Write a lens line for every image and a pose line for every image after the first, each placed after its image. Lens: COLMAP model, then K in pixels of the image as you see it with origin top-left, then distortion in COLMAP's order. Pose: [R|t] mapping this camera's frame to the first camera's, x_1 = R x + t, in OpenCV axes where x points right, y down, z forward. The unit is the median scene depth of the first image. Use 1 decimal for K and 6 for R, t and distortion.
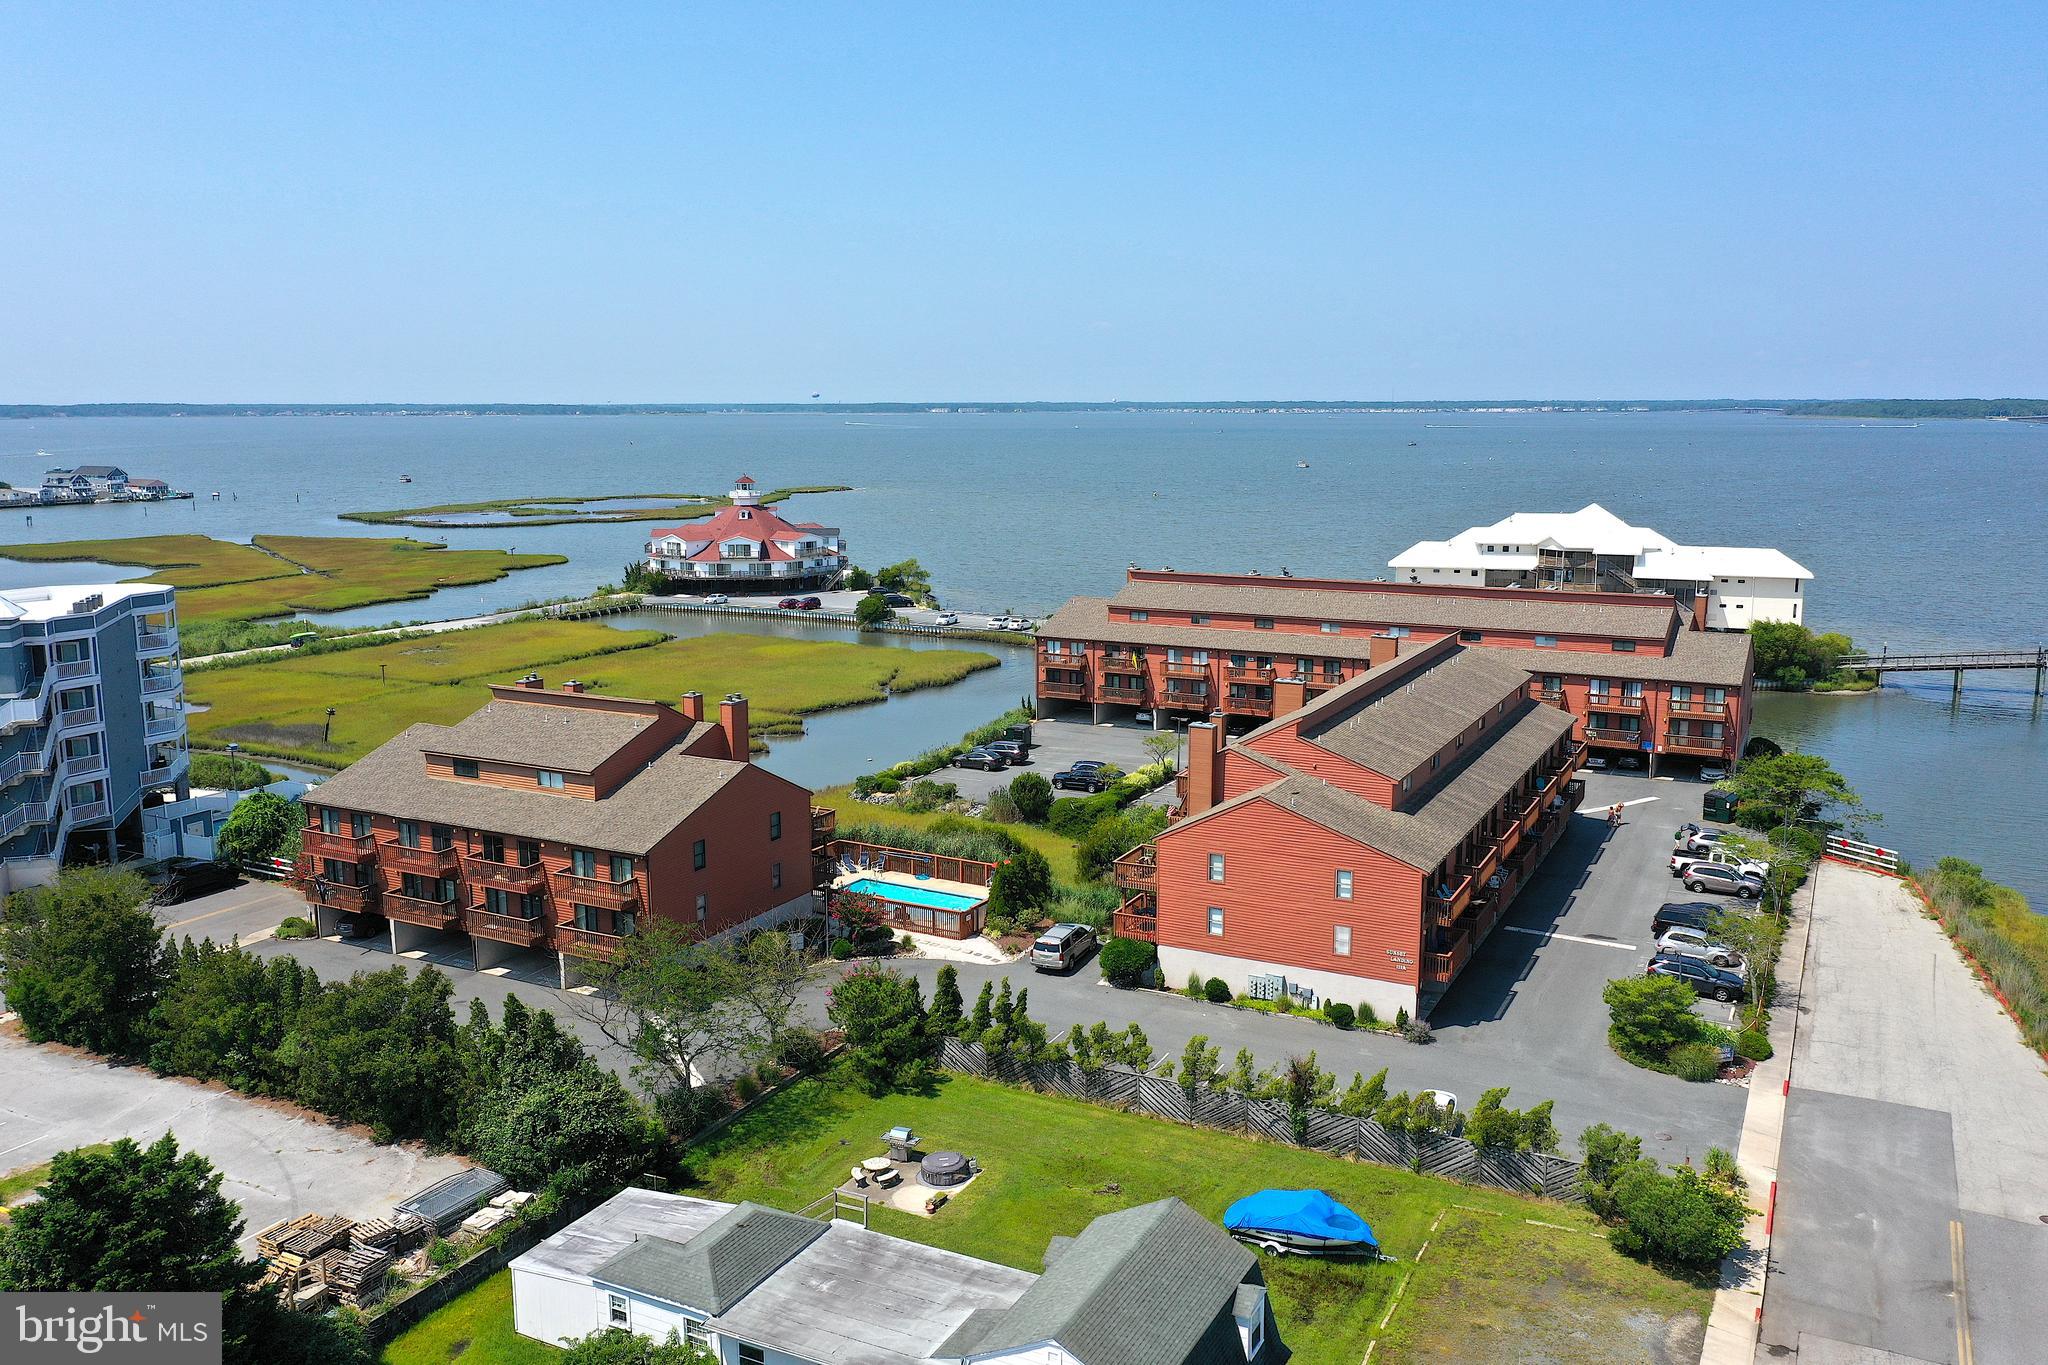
lens RADIAL K [[1619.6, 0, 1032.0], [0, 1619.6, 680.8], [0, 0, 1]] dist [0.009347, -0.009383]
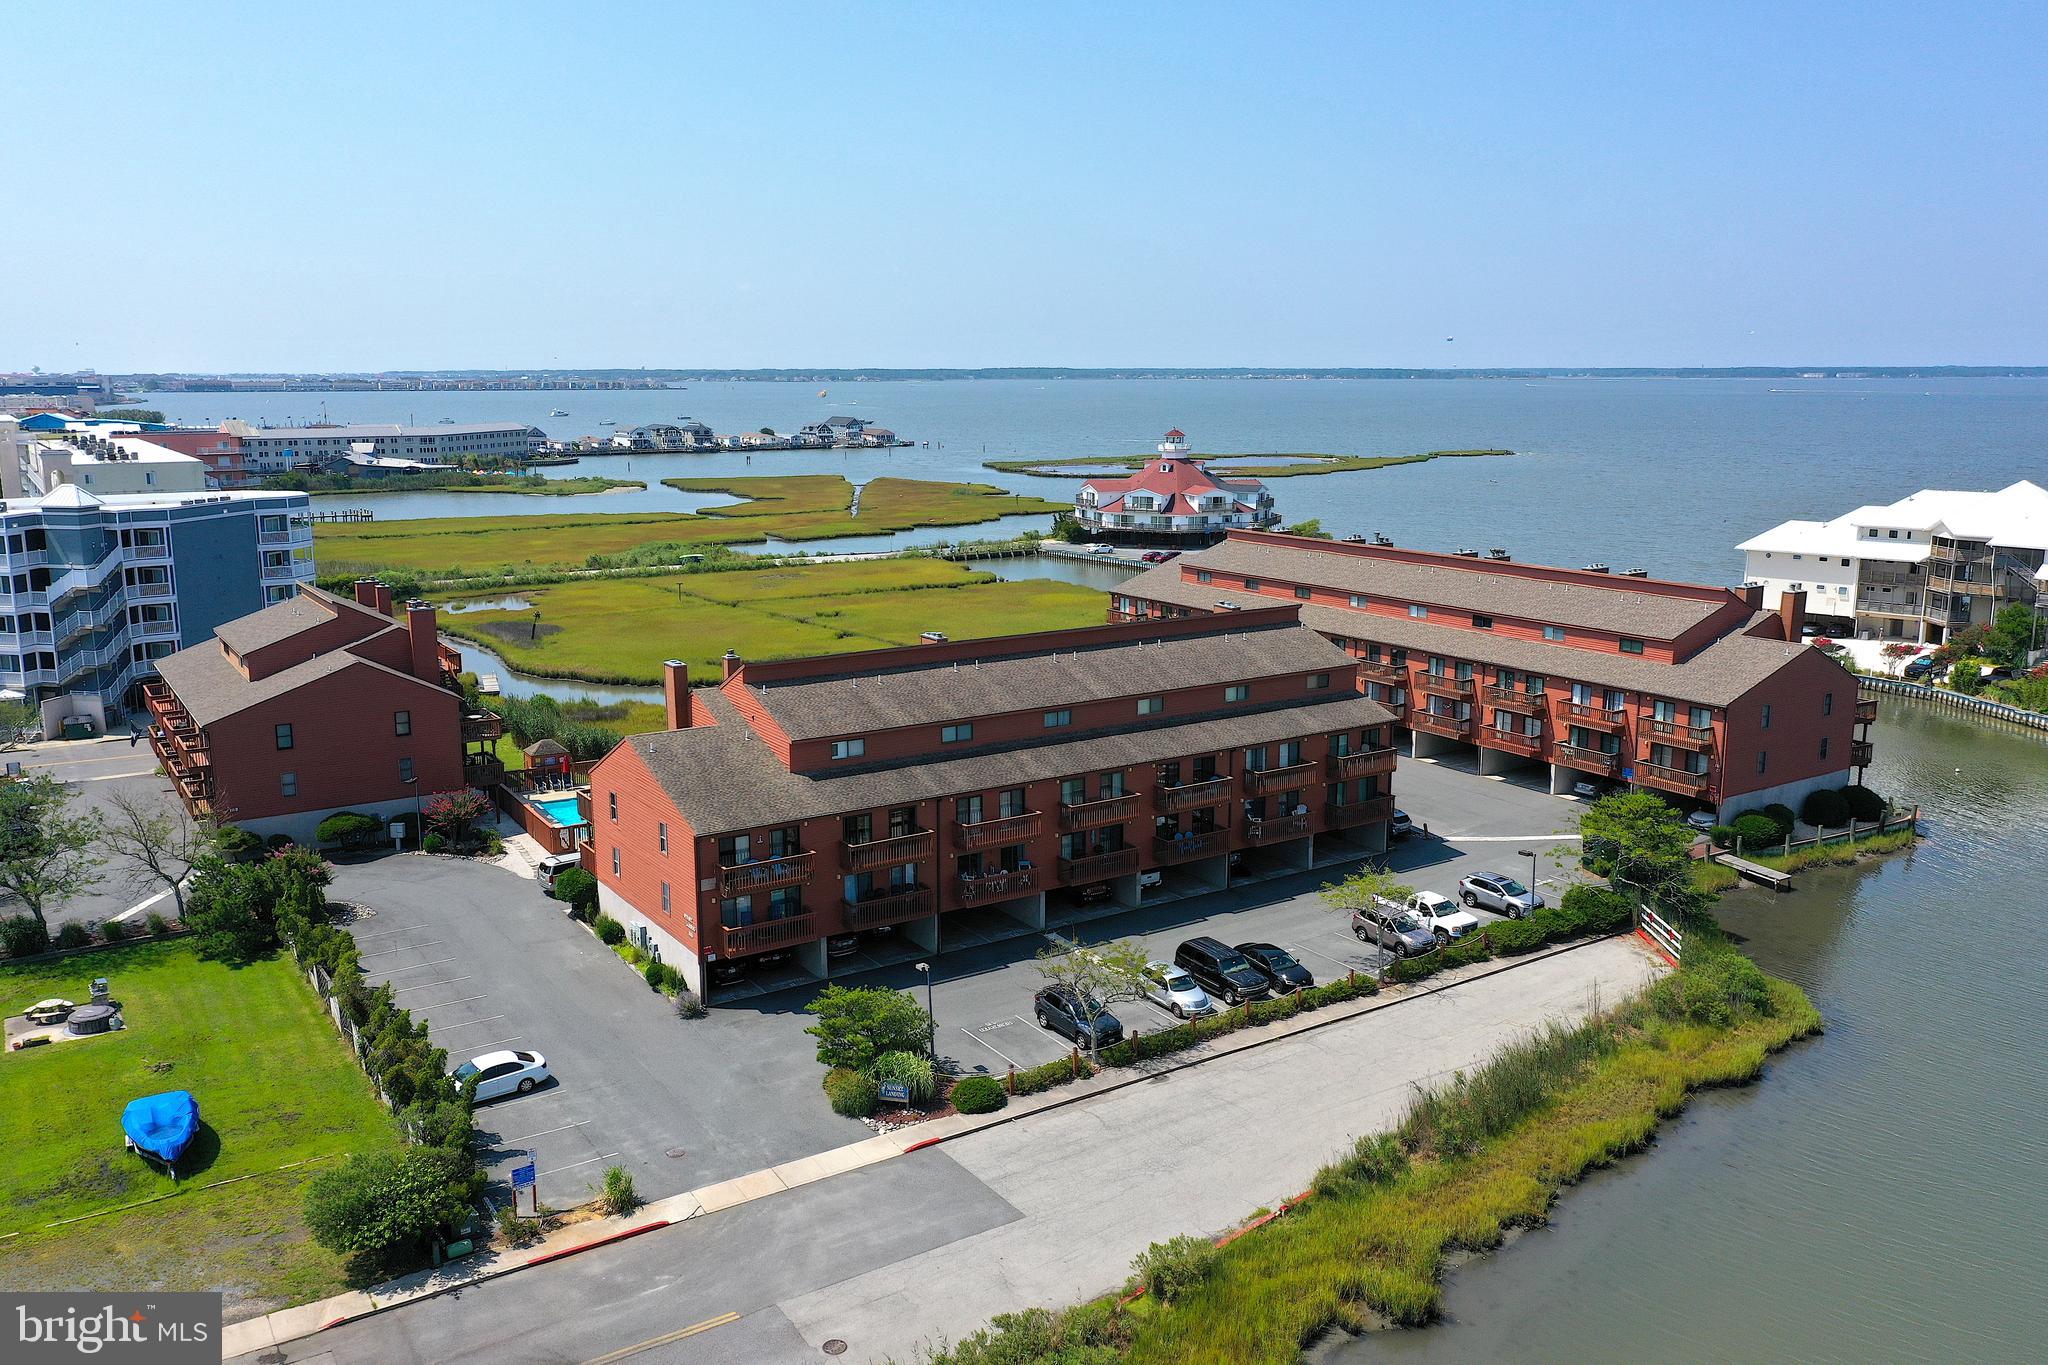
lens RADIAL K [[1619.6, 0, 1031.6], [0, 1619.6, 690.5], [0, 0, 1]] dist [0.009347, -0.009383]
pose [[0.872849, 0.096345, -0.478386, 0.319962], [-0.083455, 0.995346, 0.048190, -0.008959], [0.480802, -0.002139, 0.876827, 0.108266]]
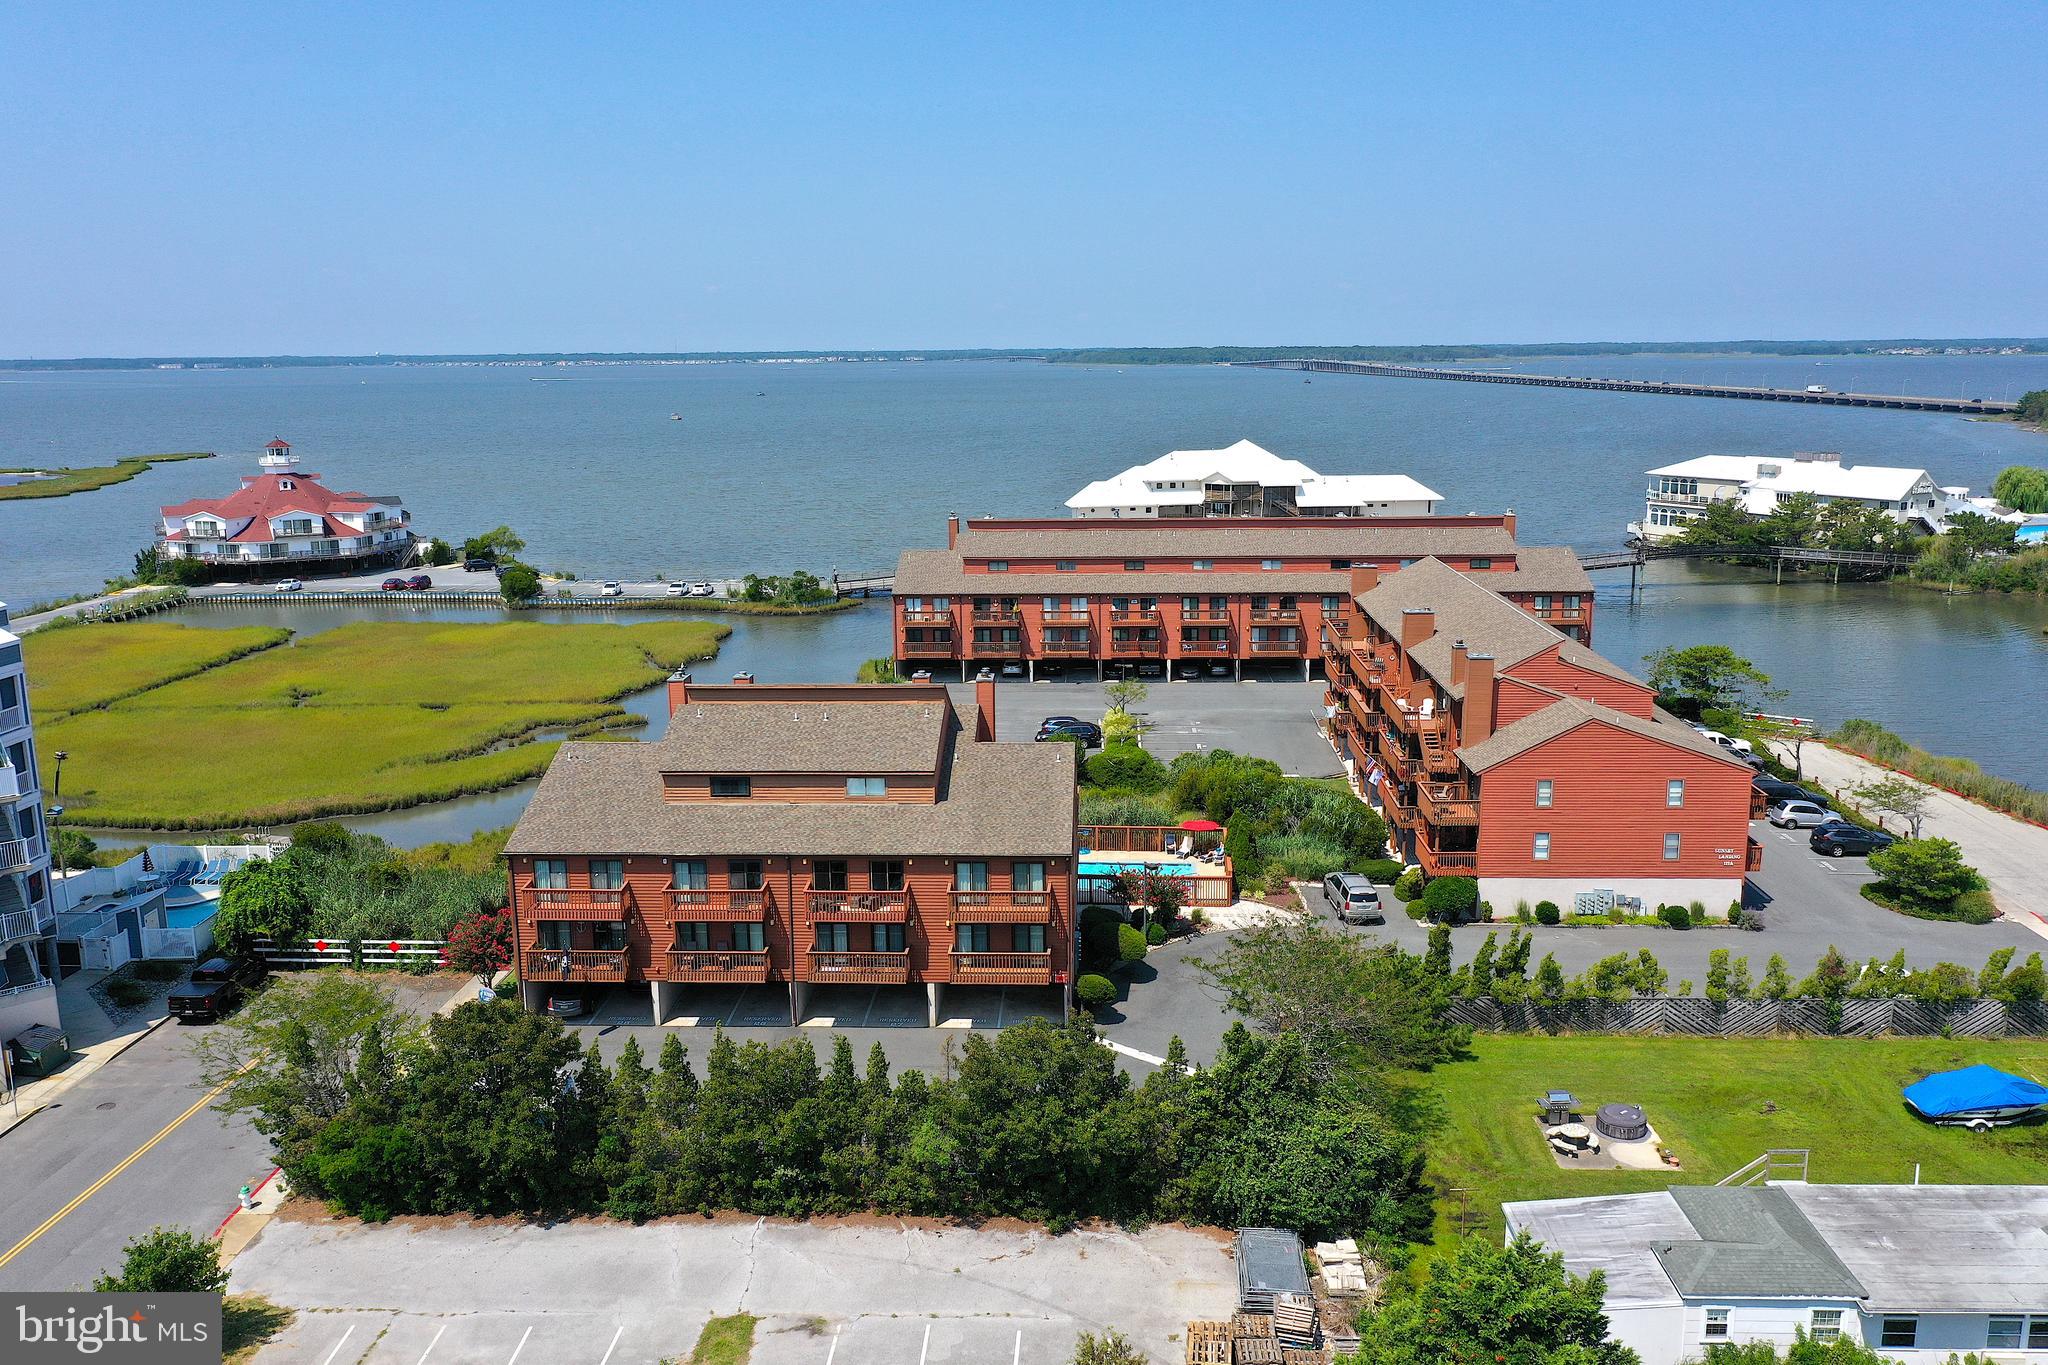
lens RADIAL K [[1619.6, 0, 1032.1], [0, 1619.6, 680.5], [0, 0, 1]] dist [0.009347, -0.009383]
pose [[0.907731, -0.090501, 0.409675, -0.237551], [0.078776, 0.995856, 0.045446, -0.010822], [-0.412090, -0.008981, 0.911099, 0.083699]]
